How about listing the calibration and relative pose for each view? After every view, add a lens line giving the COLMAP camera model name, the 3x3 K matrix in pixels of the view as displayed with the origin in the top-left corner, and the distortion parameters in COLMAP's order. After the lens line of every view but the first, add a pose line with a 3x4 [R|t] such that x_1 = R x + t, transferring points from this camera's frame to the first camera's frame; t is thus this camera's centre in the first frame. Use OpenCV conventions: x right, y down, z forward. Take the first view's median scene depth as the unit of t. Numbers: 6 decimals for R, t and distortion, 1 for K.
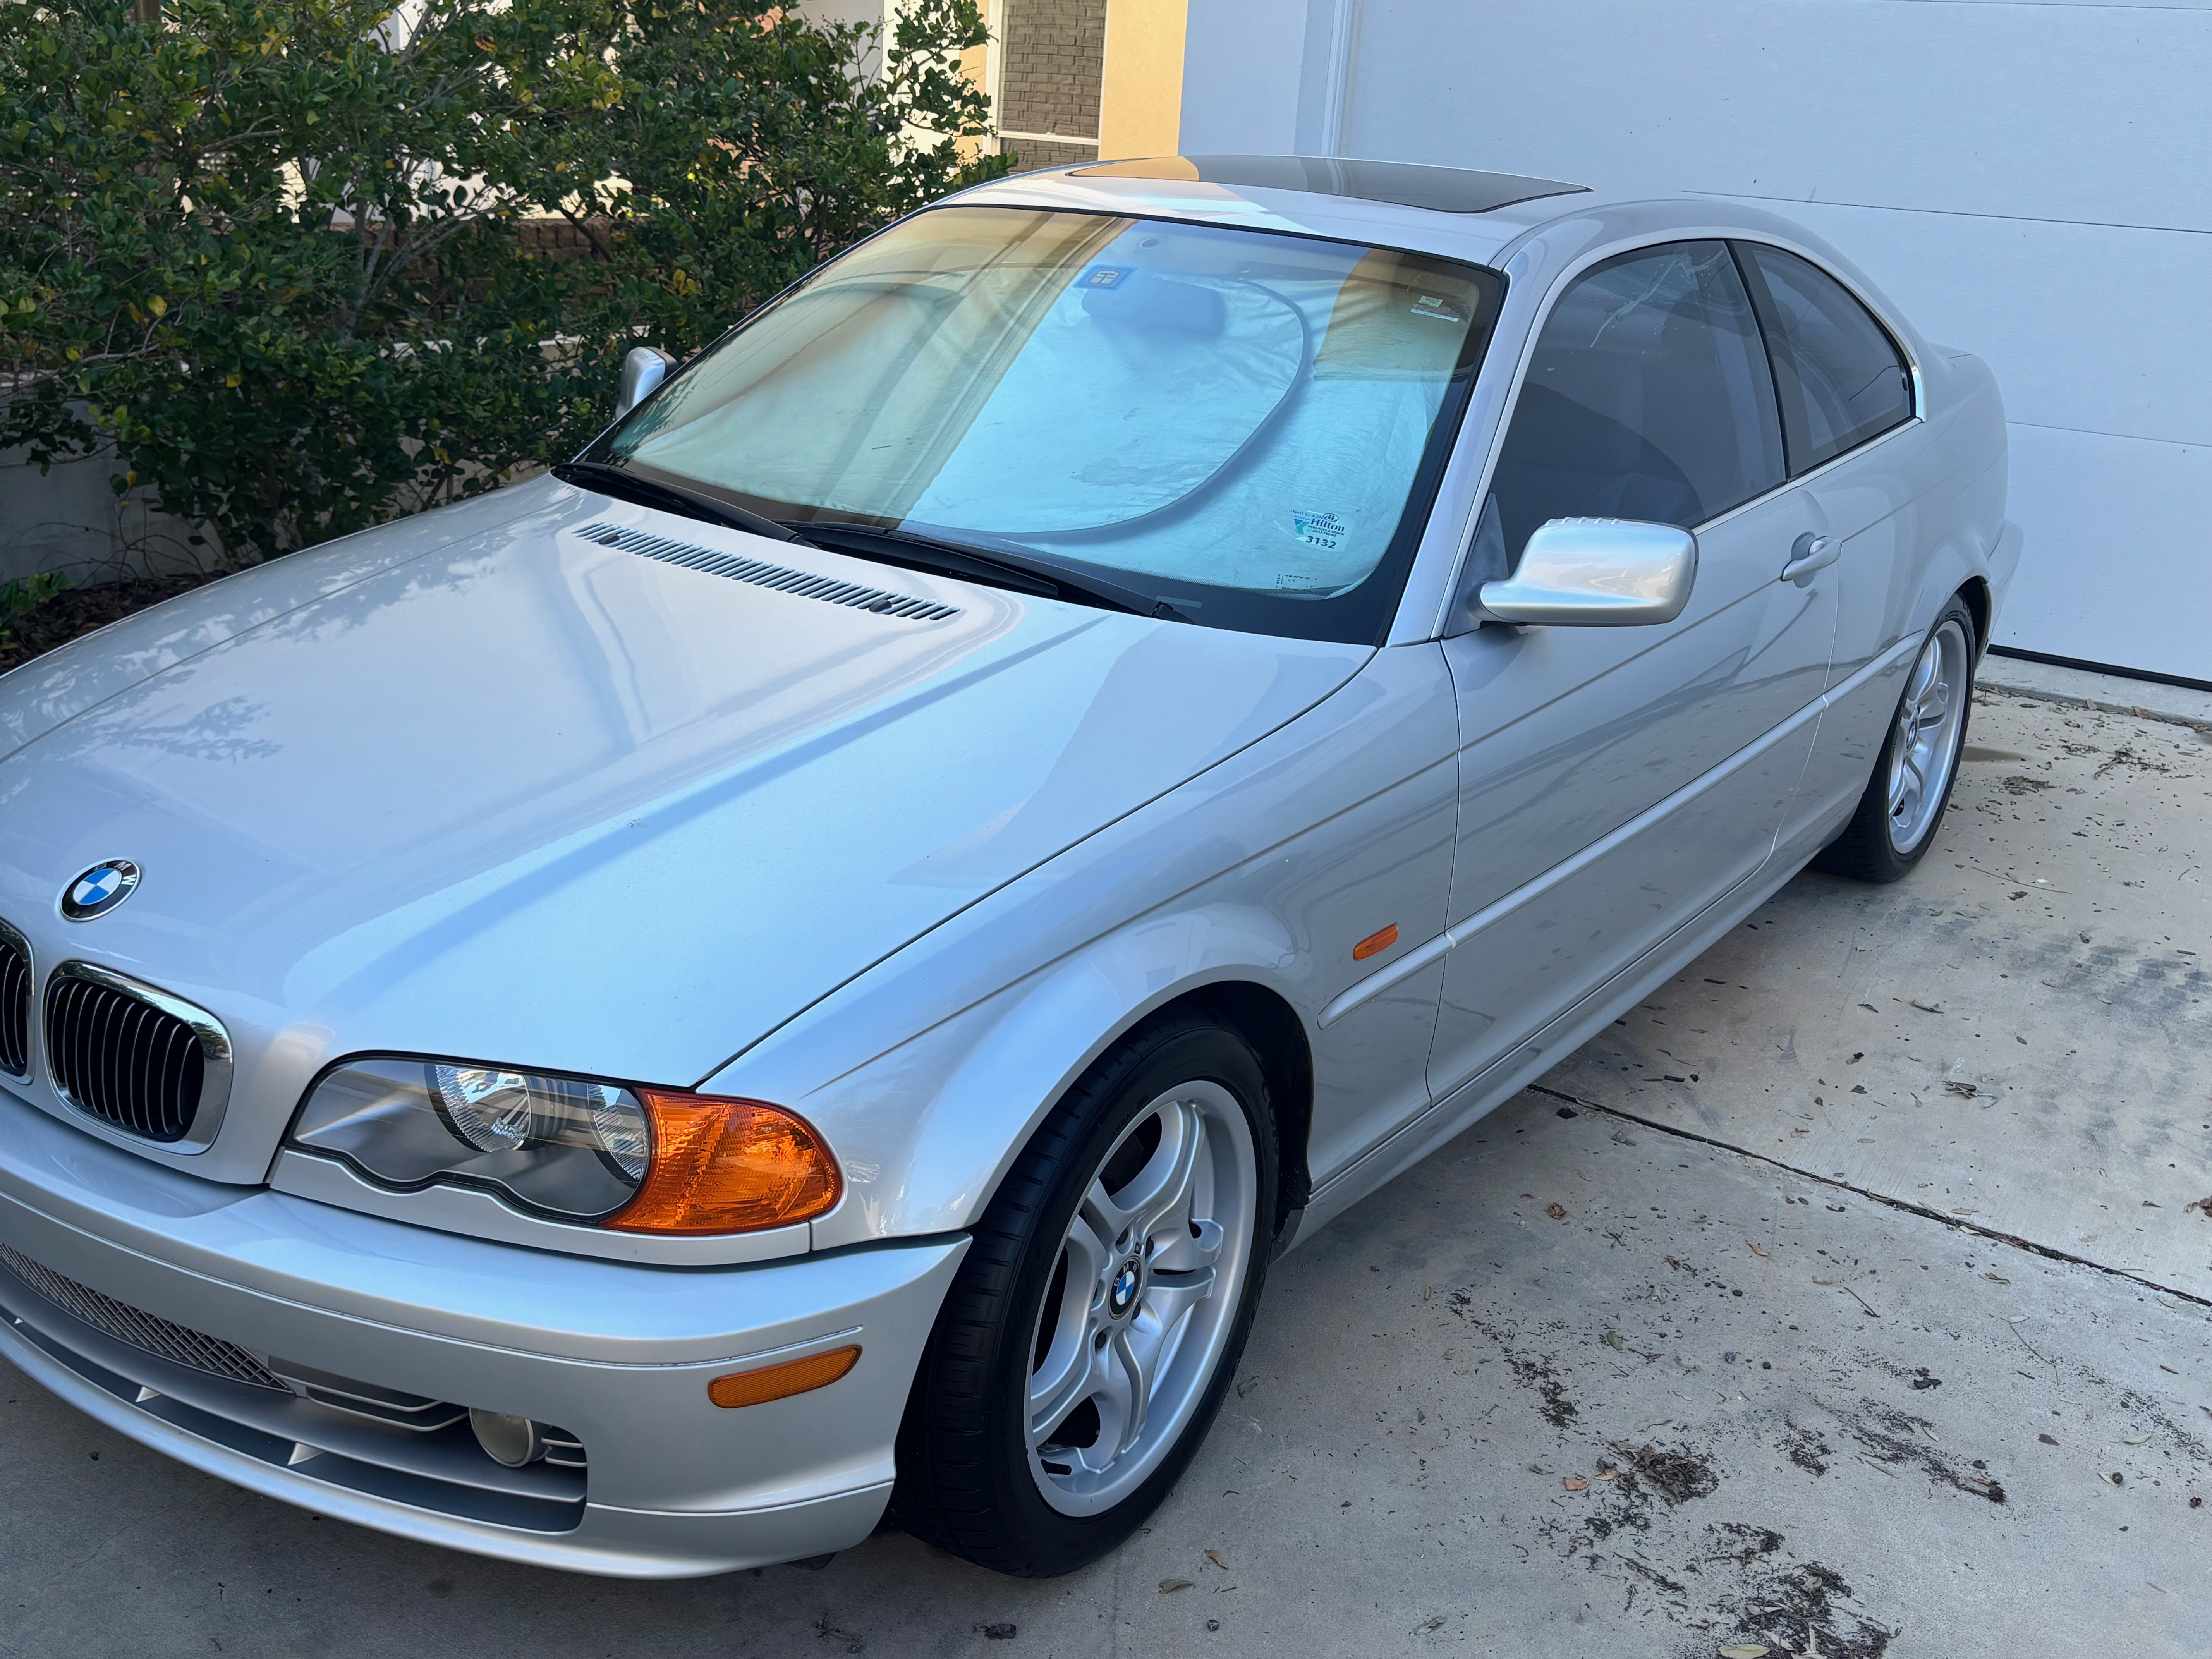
lens RADIAL K [[2213.6, 0, 1106.0], [0, 2213.6, 829.5], [0, 0, 1]] dist [0.013042, 0.038291]
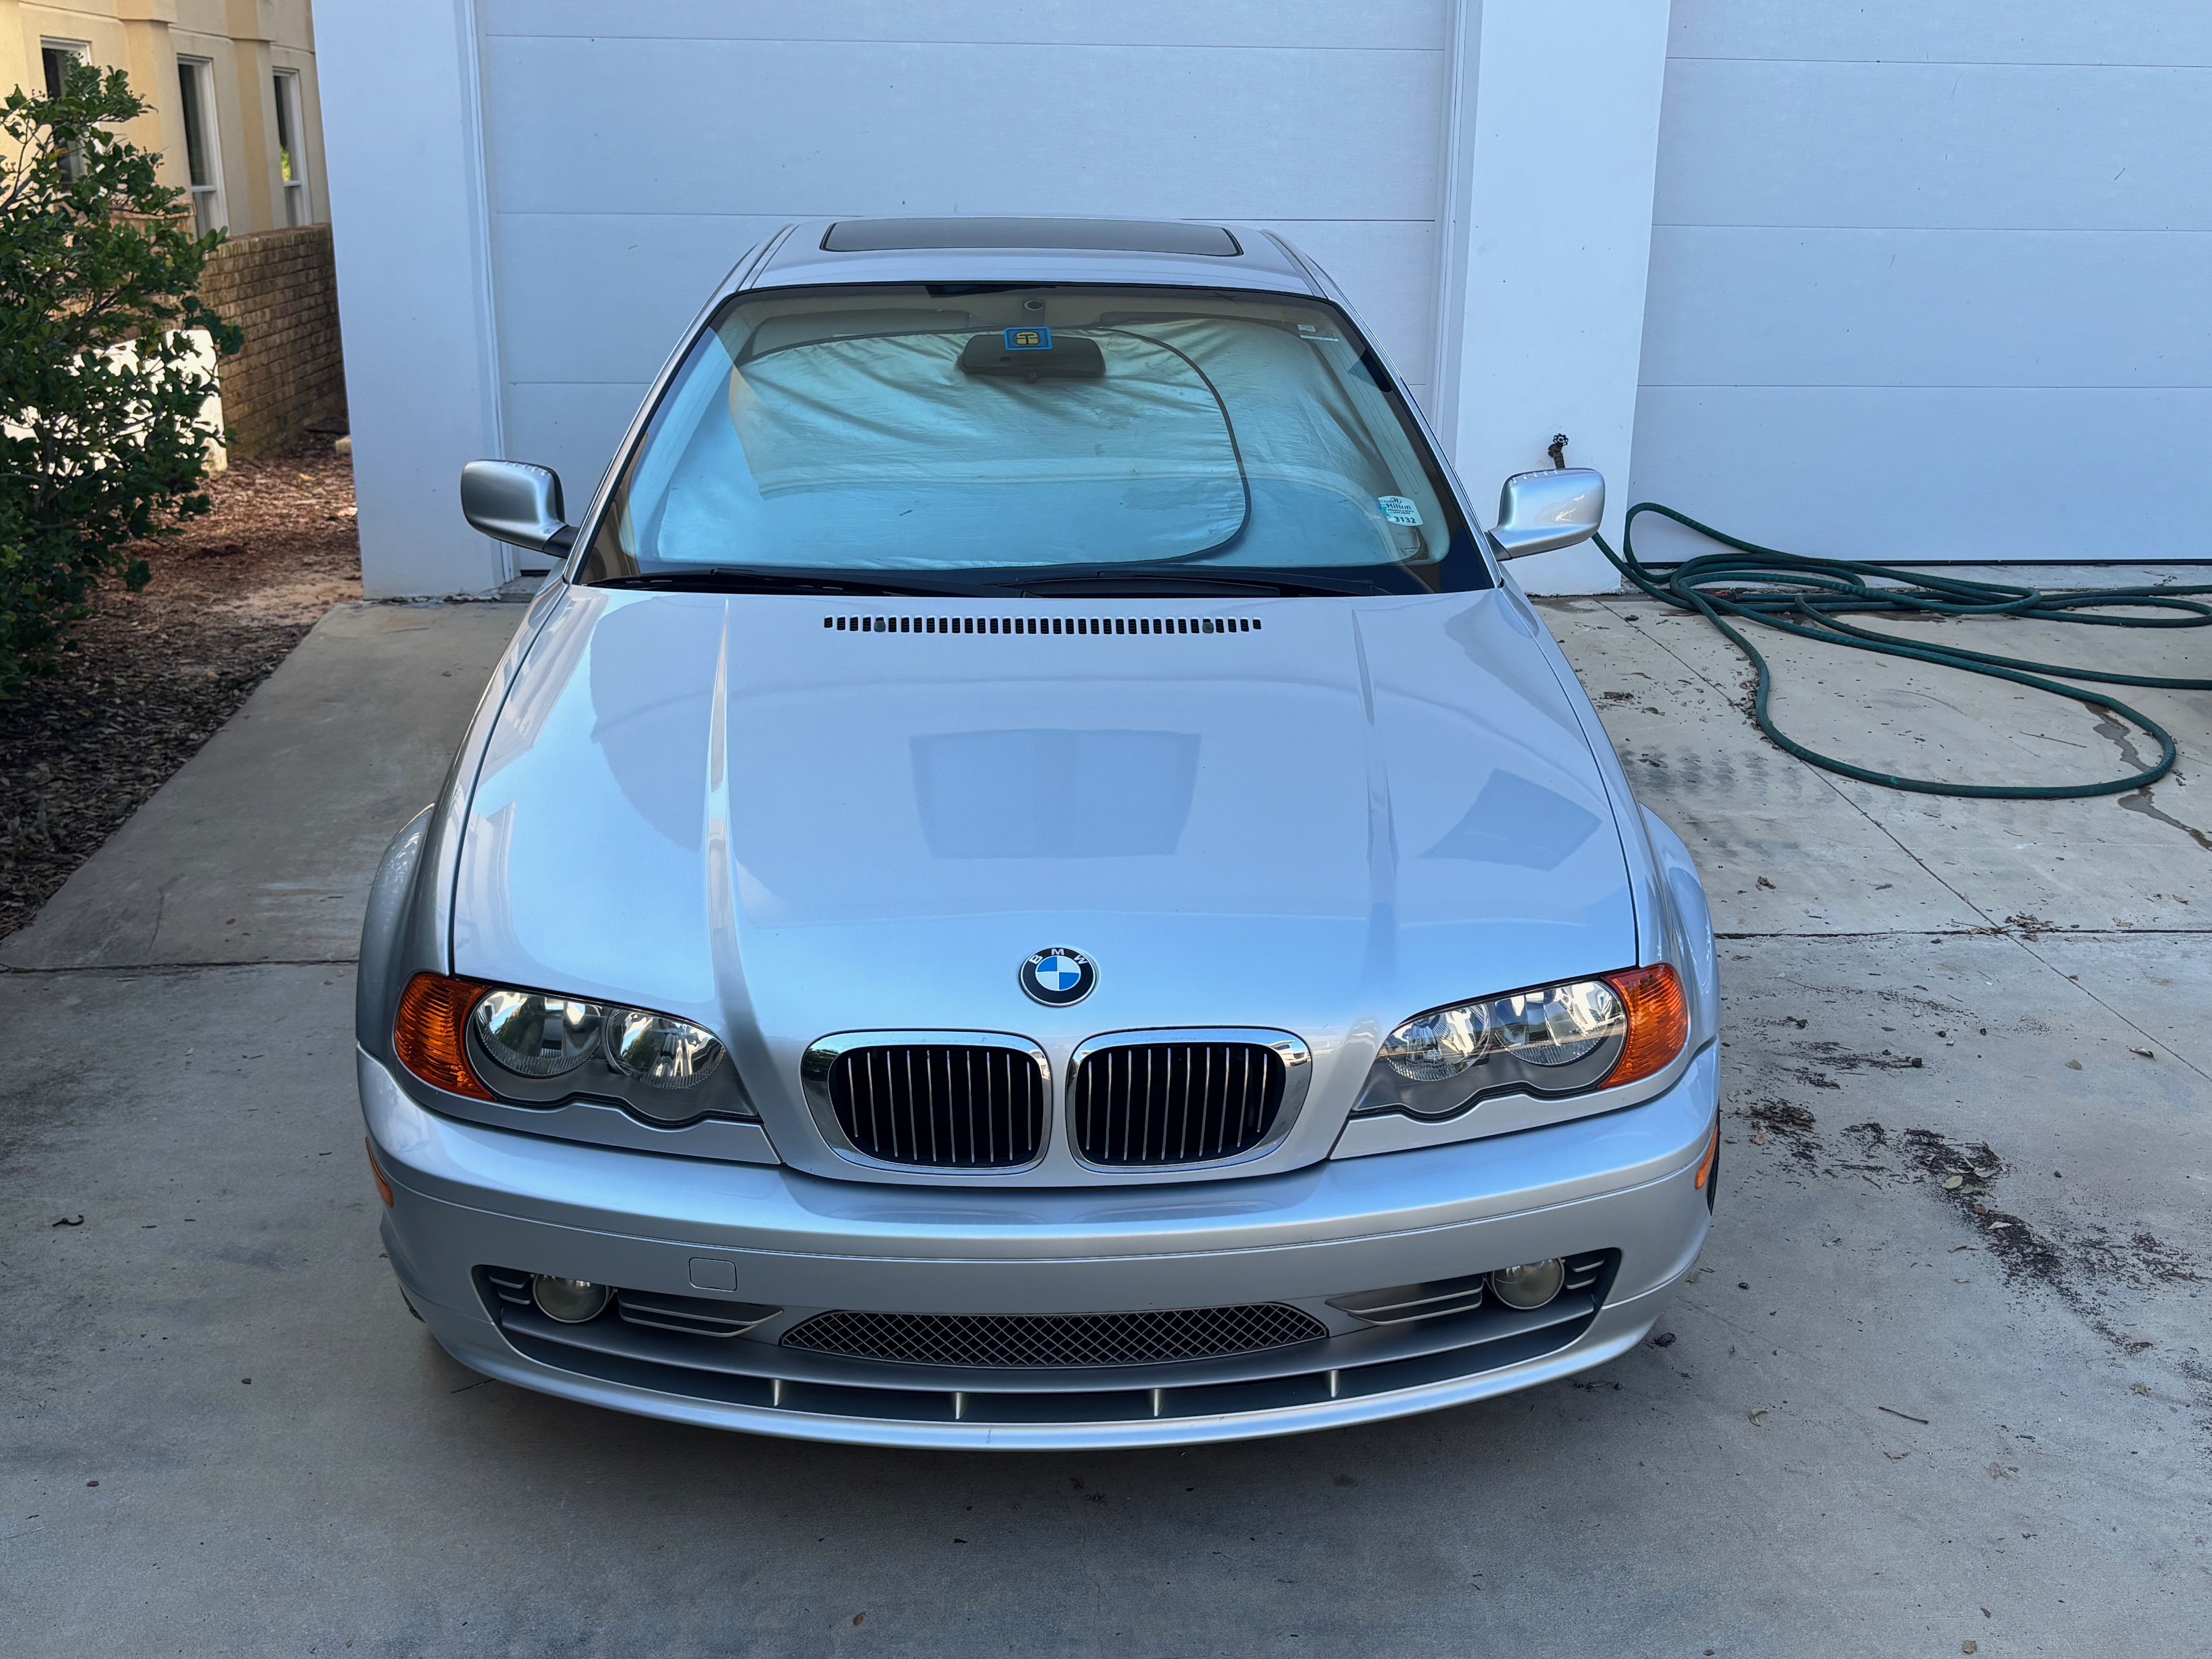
lens RADIAL K [[2213.6, 0, 1106.0], [0, 2213.6, 829.5], [0, 0, 1]] dist [0.013042, 0.038291]
pose [[0.785930, -0.233812, 0.572404, -0.846955], [0.232607, 0.969545, 0.076656, -0.098716], [-0.572894, 0.072899, 0.816381, 0.067157]]
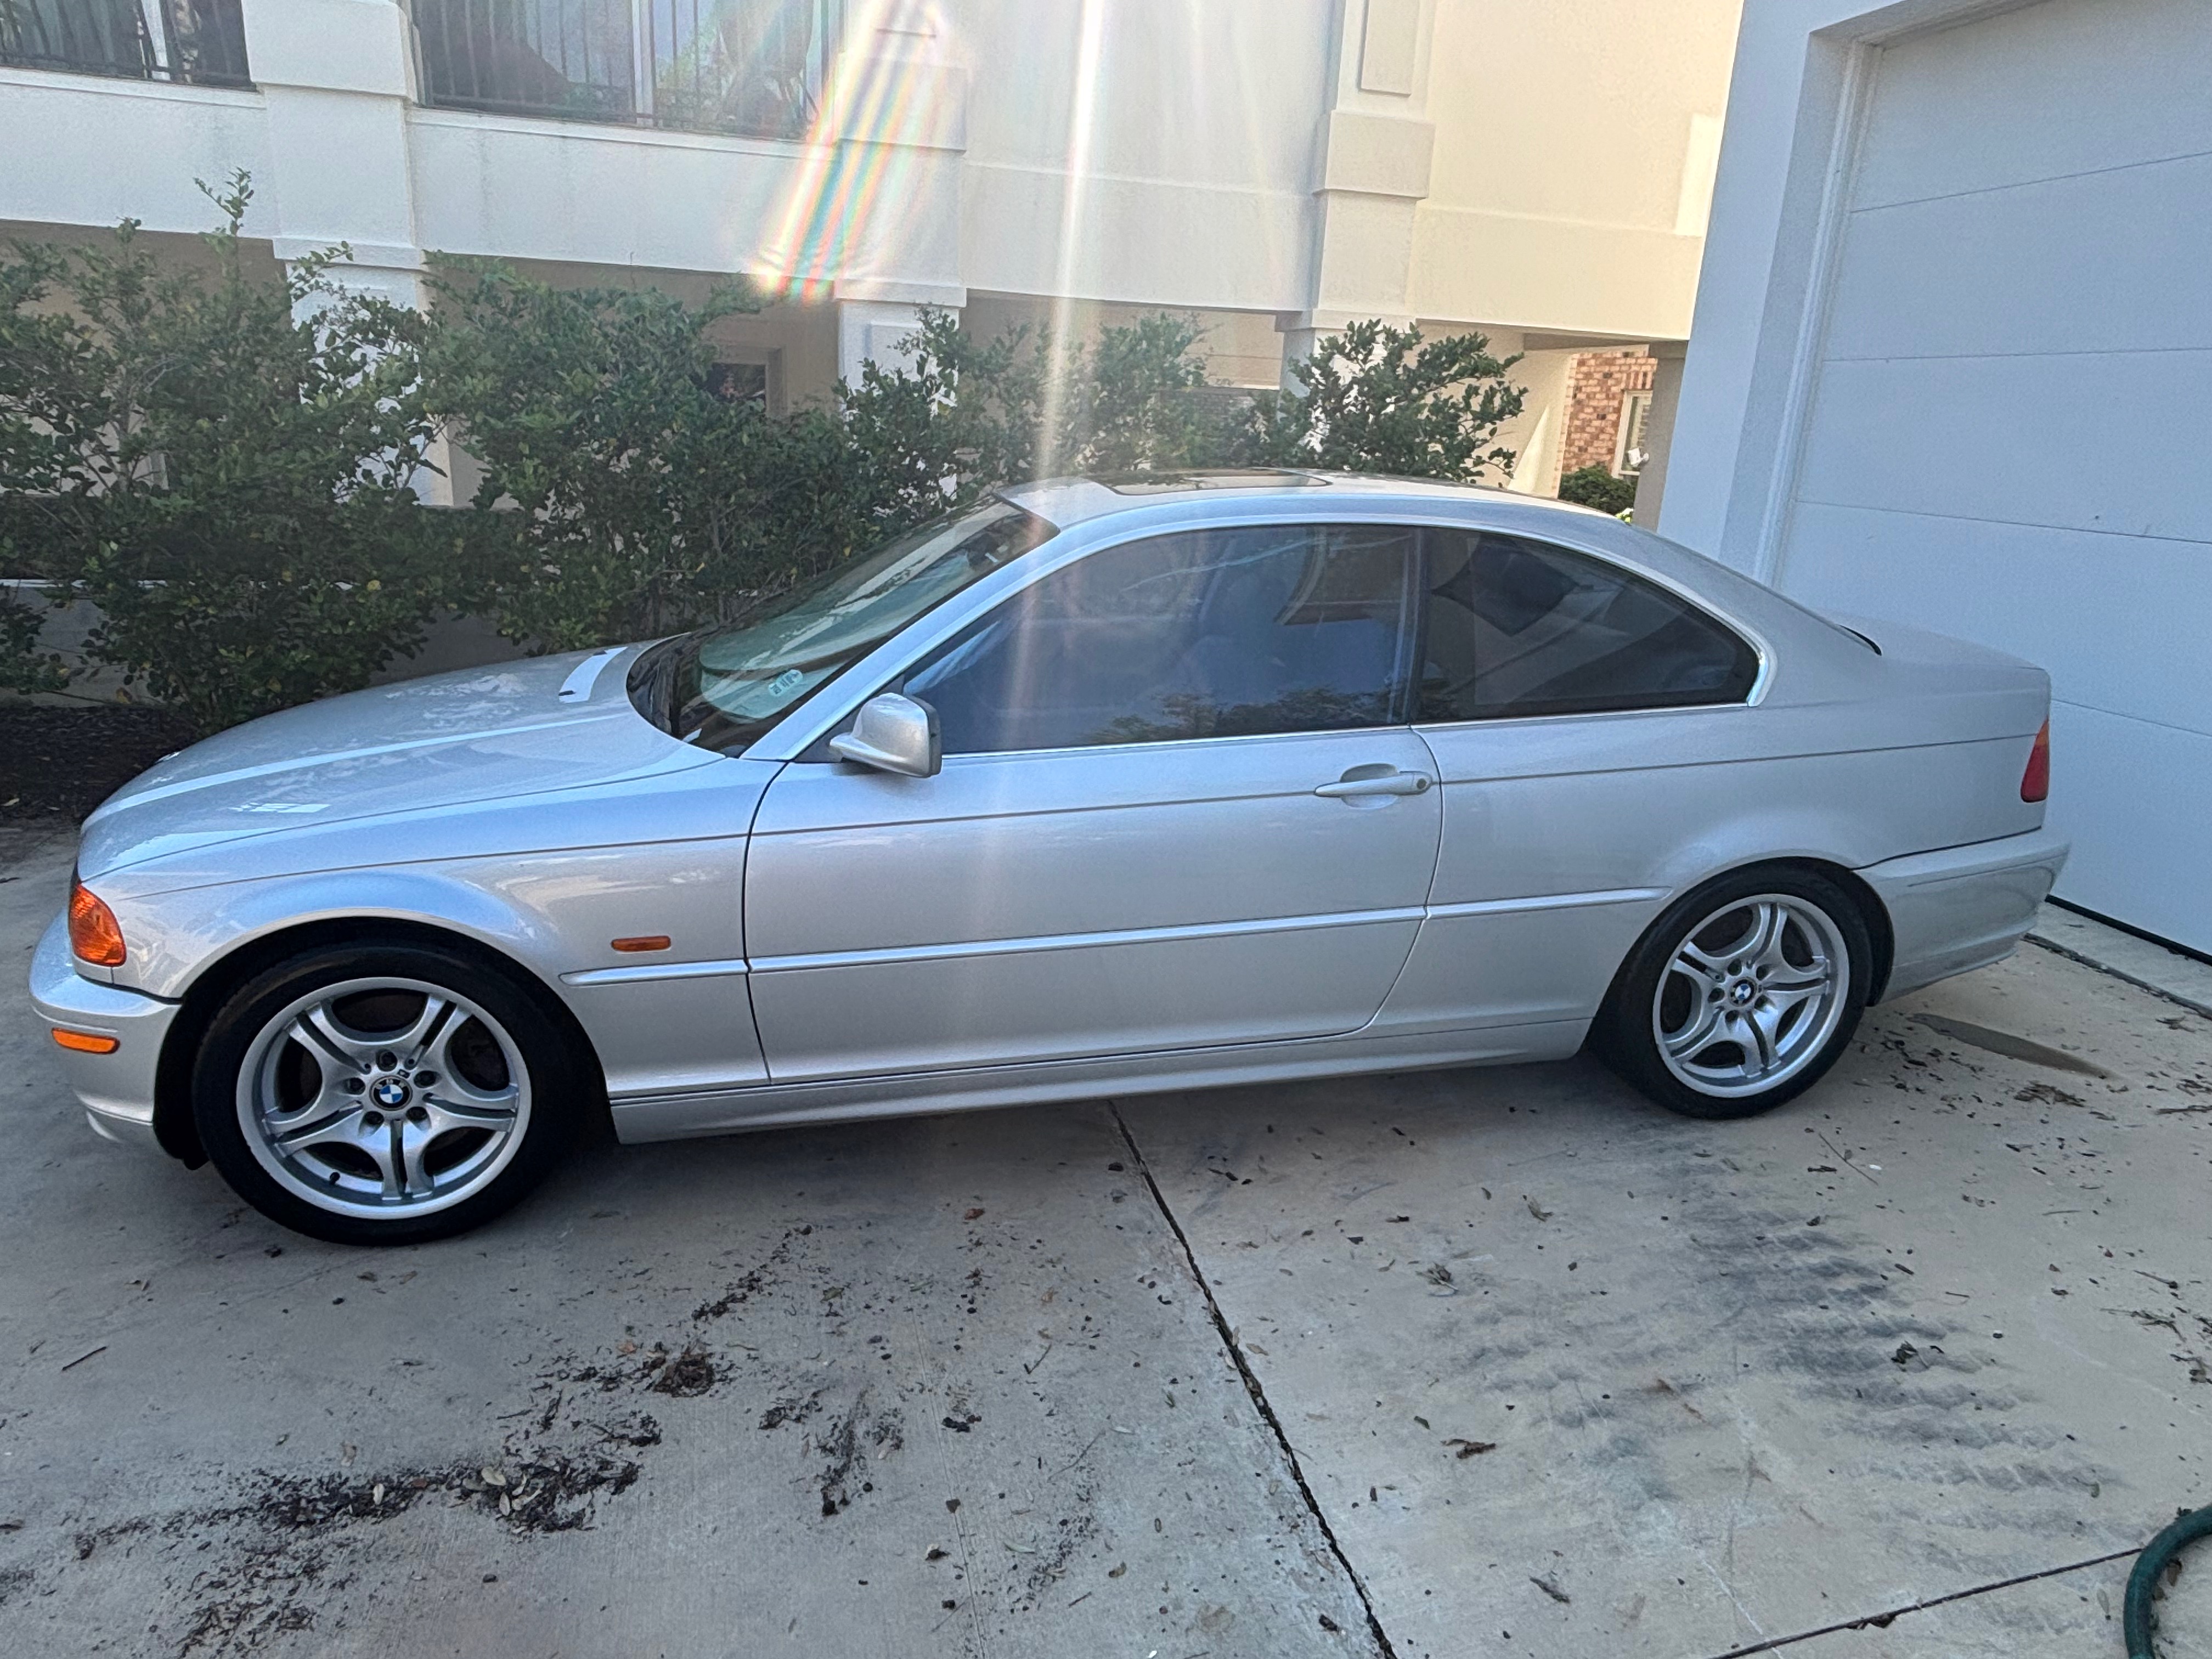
lens RADIAL K [[1341.0, 0, 1060.4], [0, 1341.0, 775.1], [0, 0, 1]] dist [0.006475, 0.001777]
pose [[0.735791, 0.149093, -0.660593, 0.899611], [-0.213273, 0.976843, -0.017081, -0.105359], [0.642749, 0.153455, 0.750550, 0.456609]]
